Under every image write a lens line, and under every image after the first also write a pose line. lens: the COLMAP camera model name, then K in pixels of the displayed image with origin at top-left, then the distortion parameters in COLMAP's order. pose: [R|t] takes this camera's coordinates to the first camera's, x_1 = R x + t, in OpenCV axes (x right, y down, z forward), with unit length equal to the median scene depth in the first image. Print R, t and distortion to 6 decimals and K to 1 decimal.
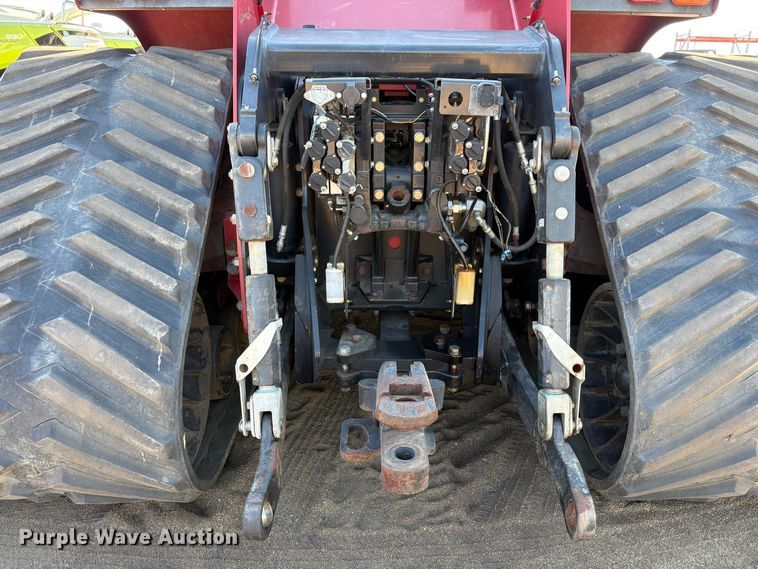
lens RADIAL K [[575.9, 0, 379.0], [0, 575.9, 284.5], [0, 0, 1]] dist [0.066039, -0.081117]
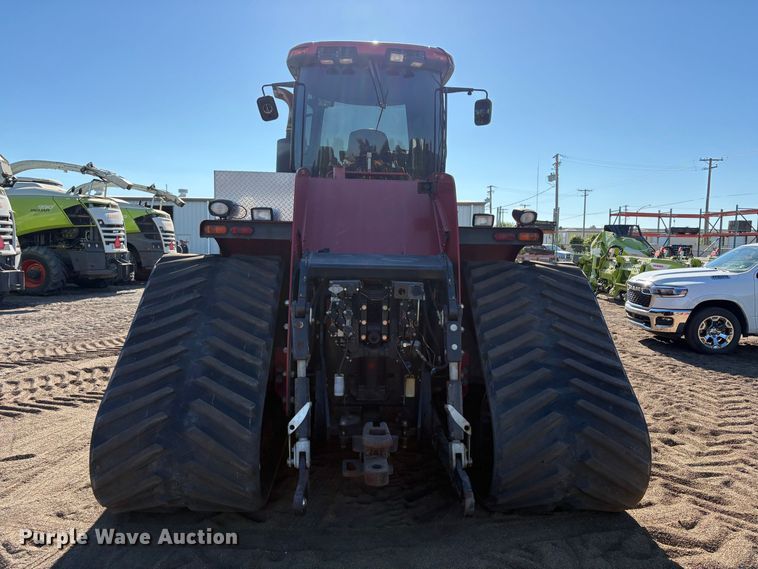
lens RADIAL K [[575.9, 0, 379.0], [0, 575.9, 284.5], [0, 0, 1]] dist [0.066039, -0.081117]
pose [[0.998984, 0.012231, 0.043371, -0.035516], [-0.000841, 0.967353, -0.253431, 0.163782], [-0.045054, 0.253137, 0.966381, -0.914799]]
